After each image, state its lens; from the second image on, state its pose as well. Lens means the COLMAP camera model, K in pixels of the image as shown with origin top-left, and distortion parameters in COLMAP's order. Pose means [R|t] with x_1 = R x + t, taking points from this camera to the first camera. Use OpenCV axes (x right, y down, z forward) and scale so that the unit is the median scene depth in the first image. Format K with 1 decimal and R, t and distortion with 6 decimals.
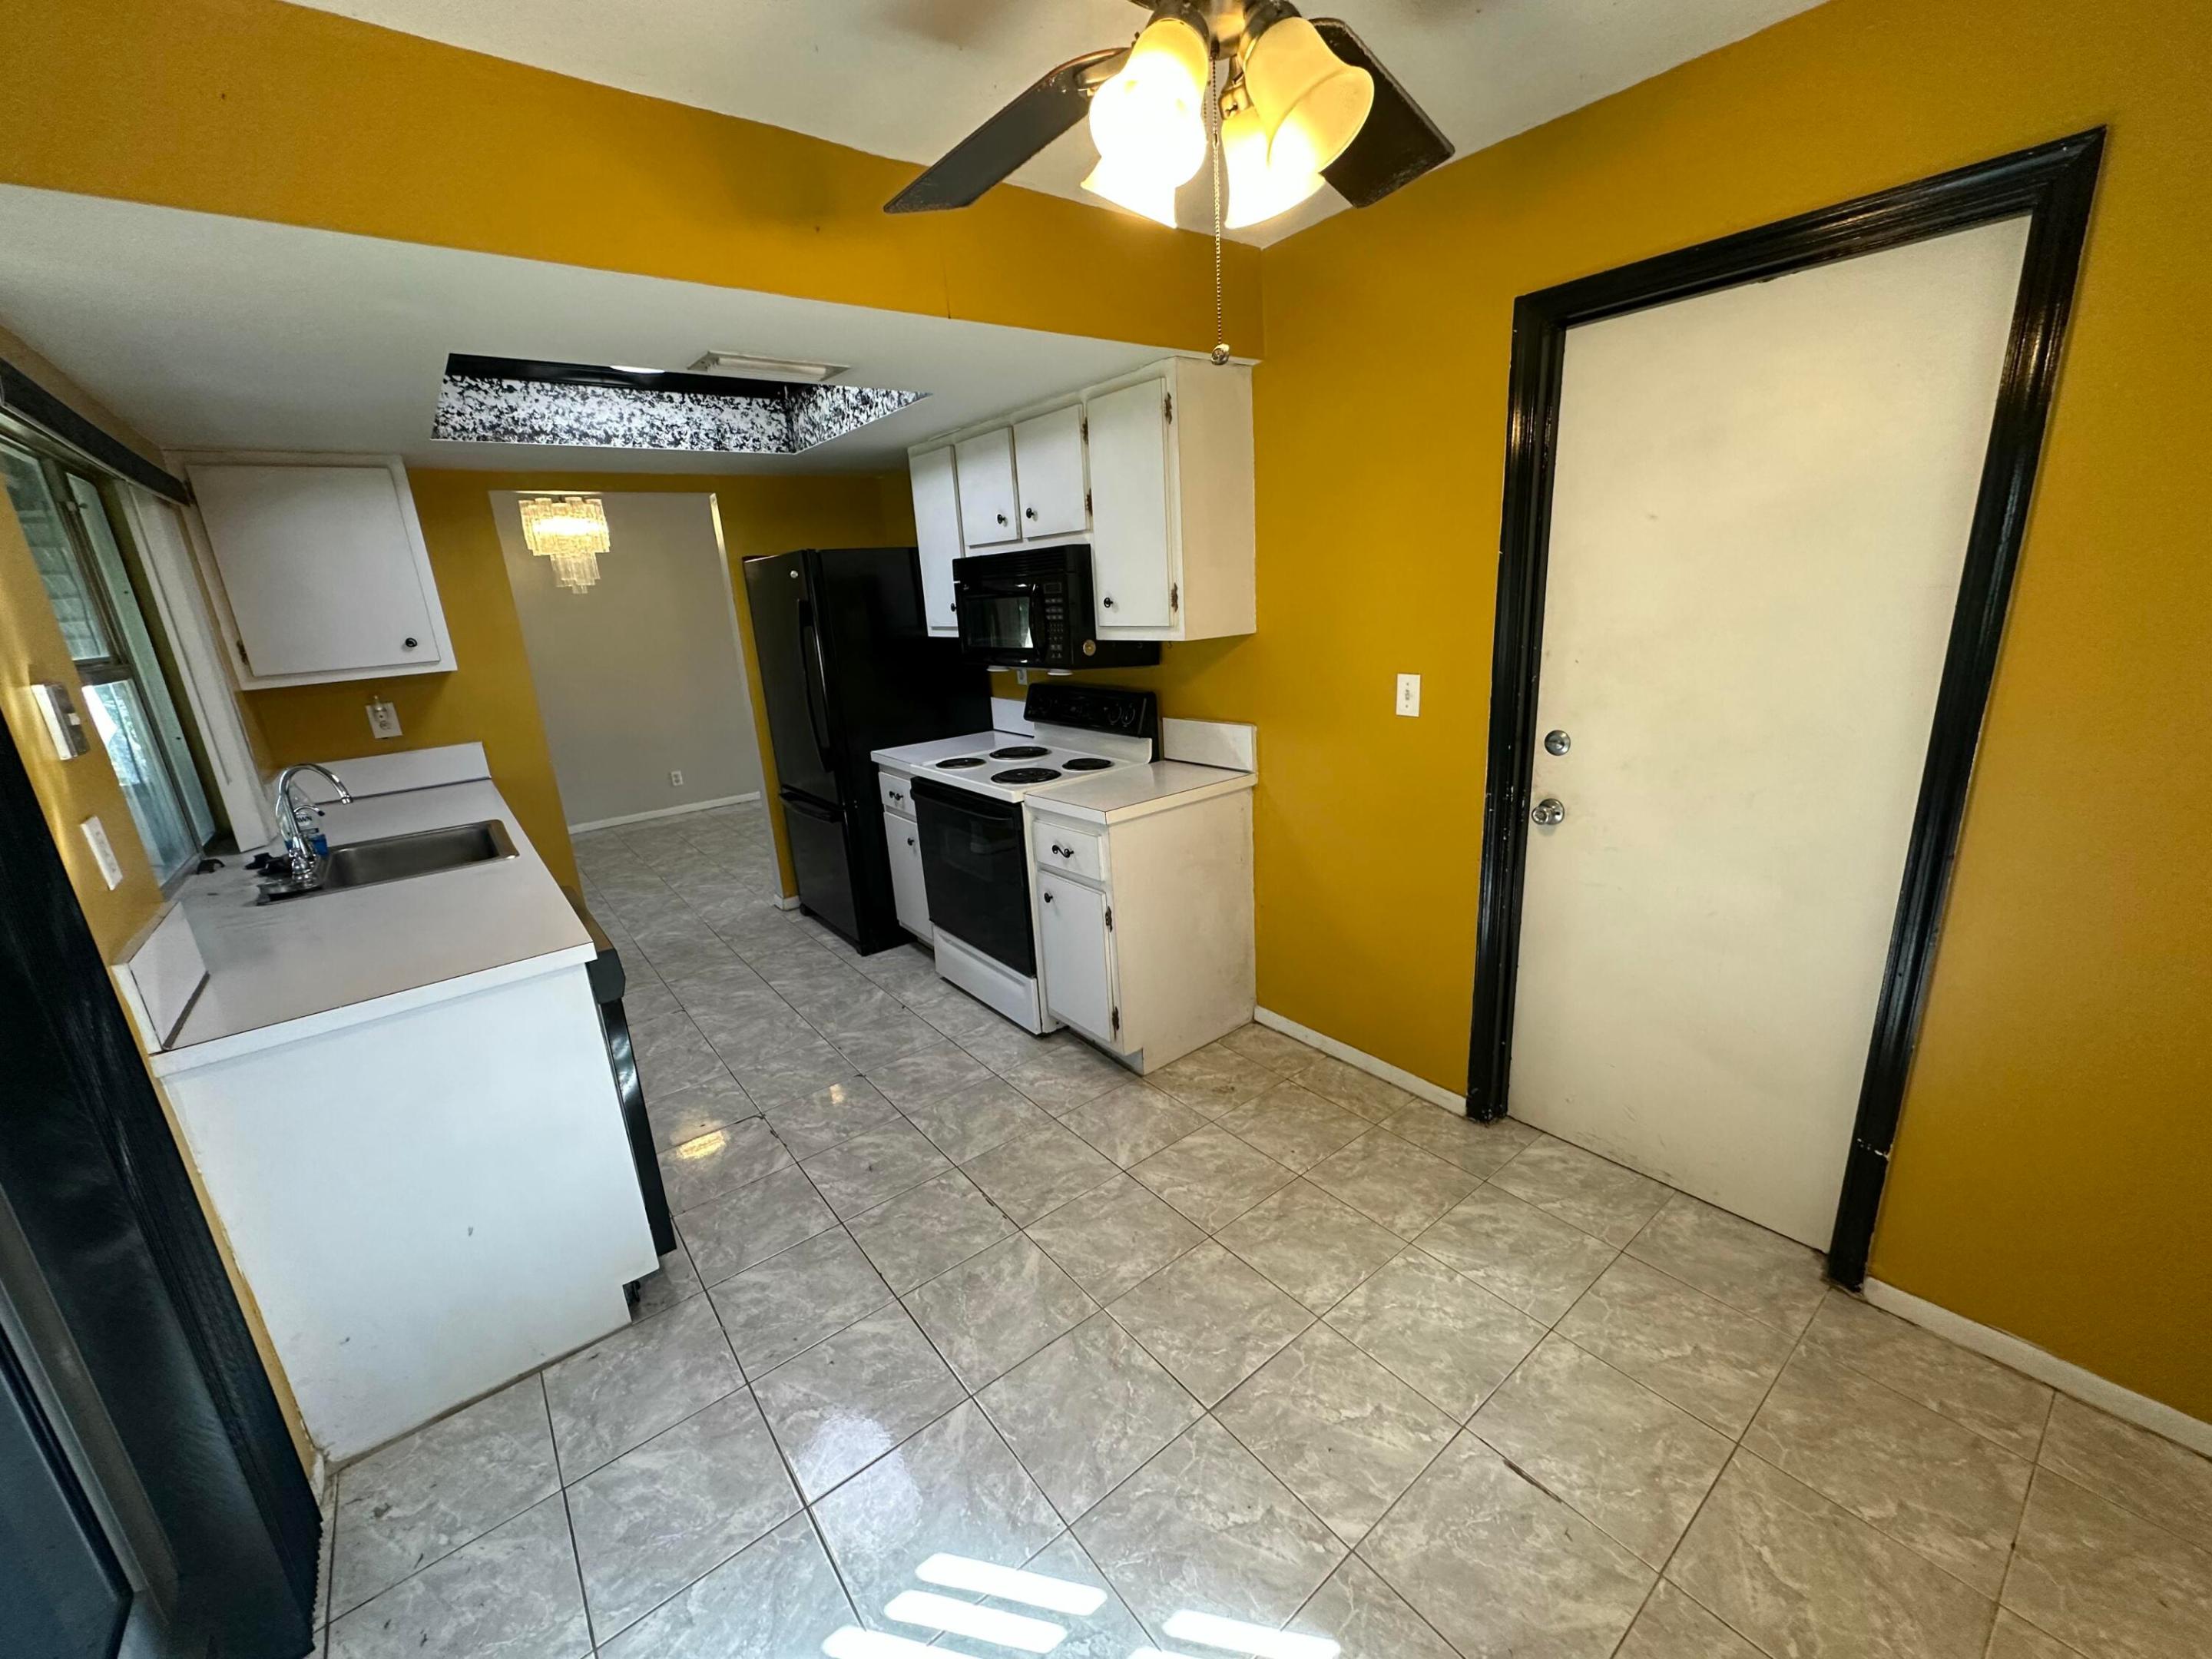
lens RADIAL K [[880.6, 0, 1106.4], [0, 880.6, 833.3], [0, 0, 1]] dist [0.000360, 0.000002]
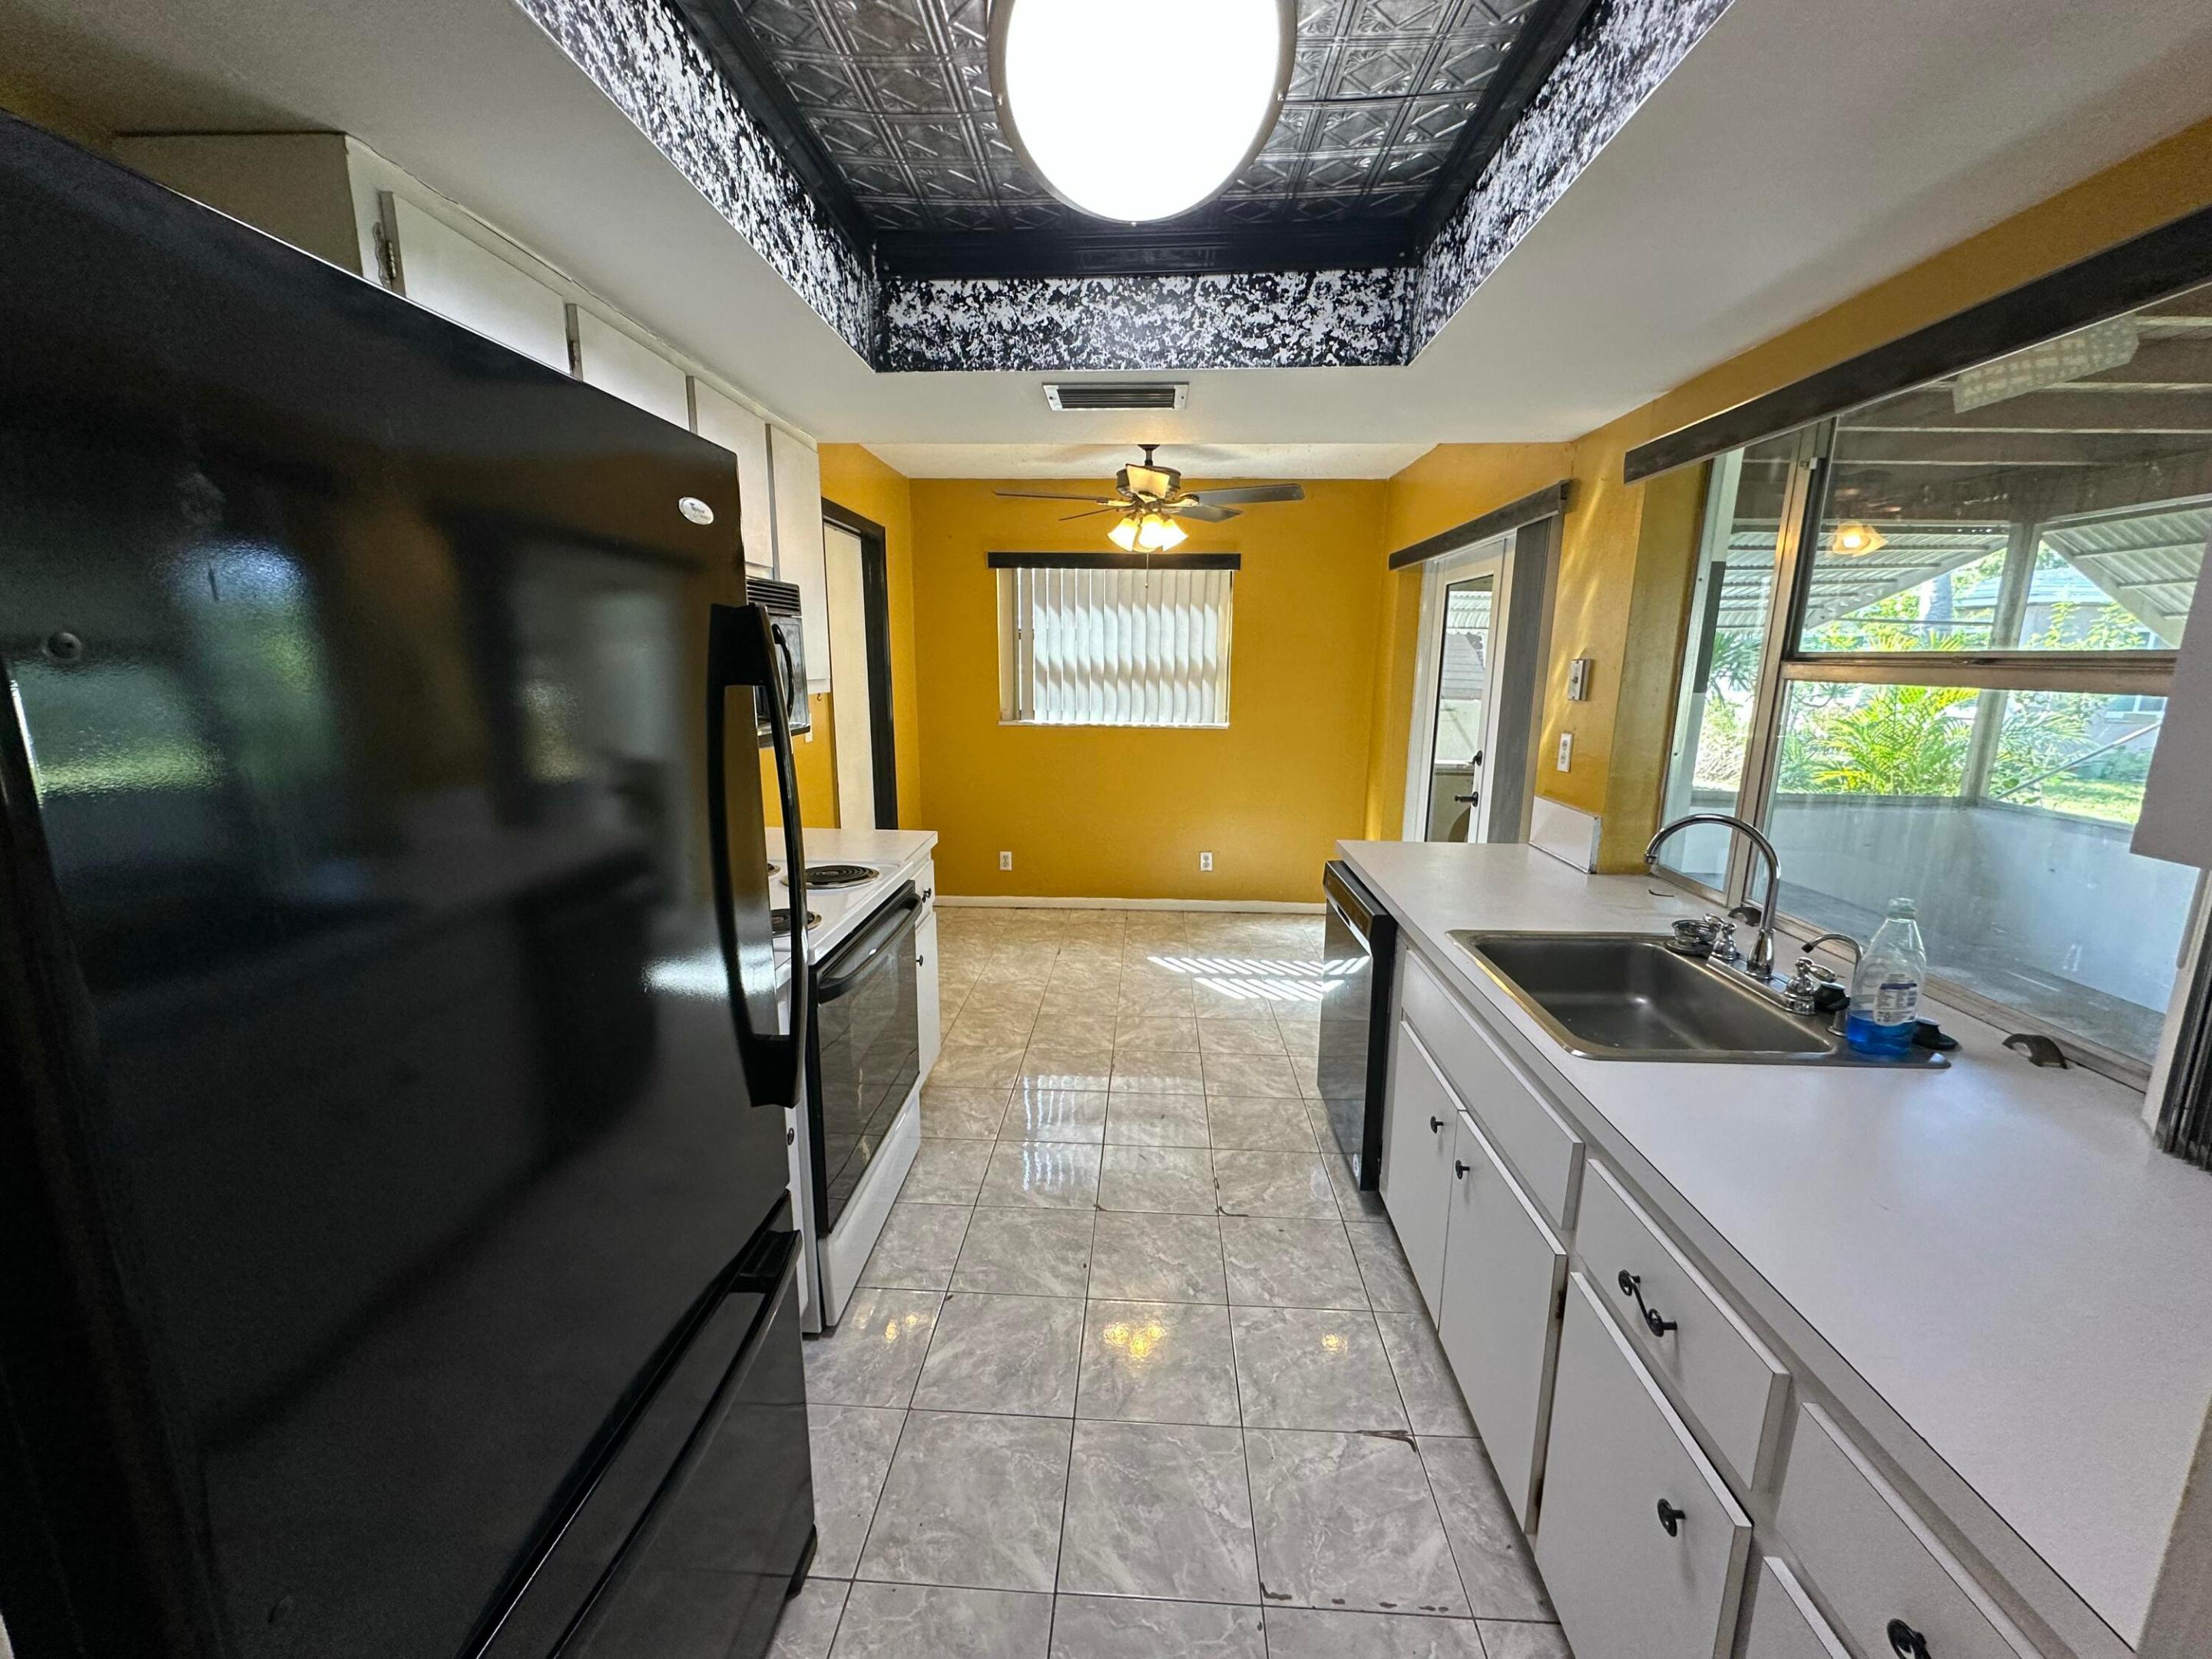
lens RADIAL K [[880.6, 0, 1106.8], [0, 880.6, 829.4], [0, 0, 1]] dist [0.000360, 0.000002]
pose [[-0.752347, -0.075685, 0.654405, -1.166485], [0.214509, 0.911093, 0.351987, -0.486209], [-0.622865, 0.405192, -0.669223, 2.059341]]
